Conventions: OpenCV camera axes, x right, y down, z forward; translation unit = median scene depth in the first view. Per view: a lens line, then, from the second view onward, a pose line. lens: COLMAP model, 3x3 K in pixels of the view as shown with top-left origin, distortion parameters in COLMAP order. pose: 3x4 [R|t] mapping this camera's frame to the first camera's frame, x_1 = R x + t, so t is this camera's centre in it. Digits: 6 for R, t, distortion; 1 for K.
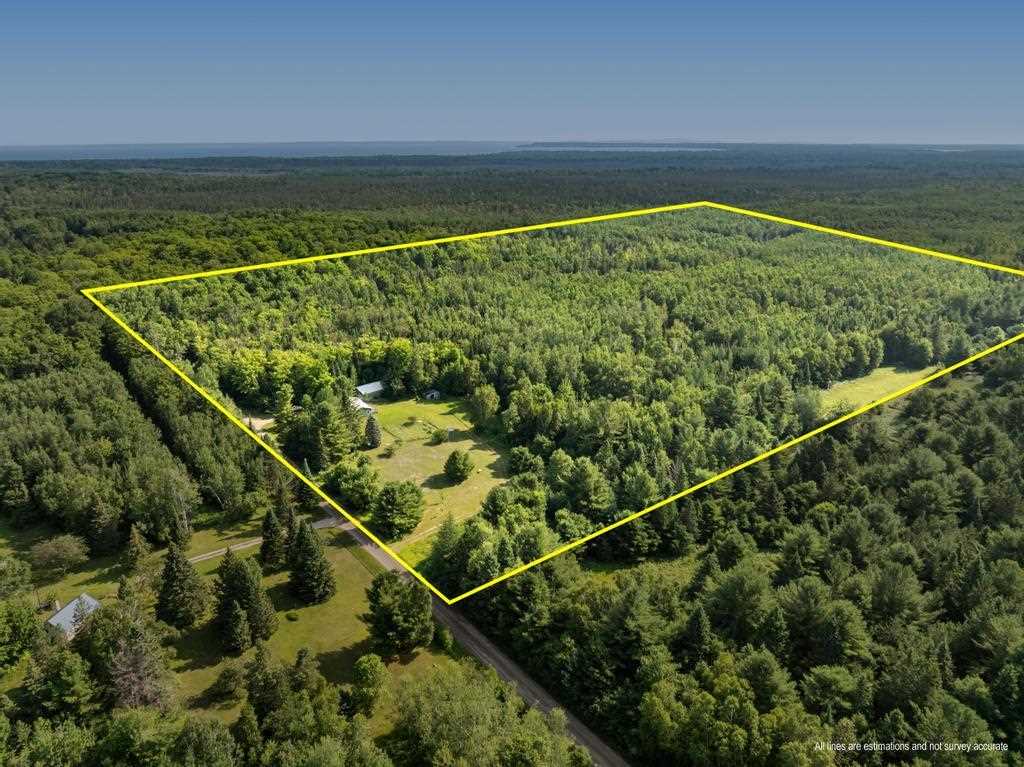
lens RADIAL K [[733.8, 0, 512.0], [0, 733.8, 383.5], [0, 0, 1]] dist [-0.007111, -0.002896]
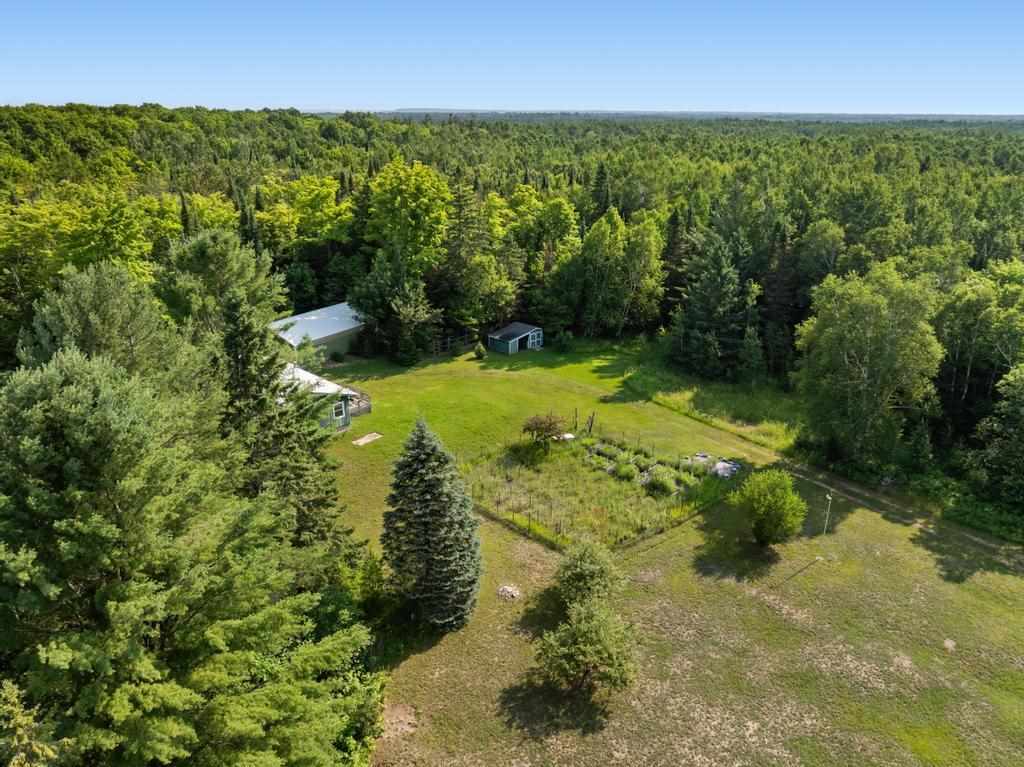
lens RADIAL K [[733.8, 0, 512.0], [0, 733.8, 383.5], [0, 0, 1]] dist [-0.007111, -0.002896]
pose [[0.983719, -0.058465, 0.169936, -0.168614], [0.052380, 0.997823, 0.040075, 0.022103], [-0.171909, -0.030522, 0.984640, 0.708940]]
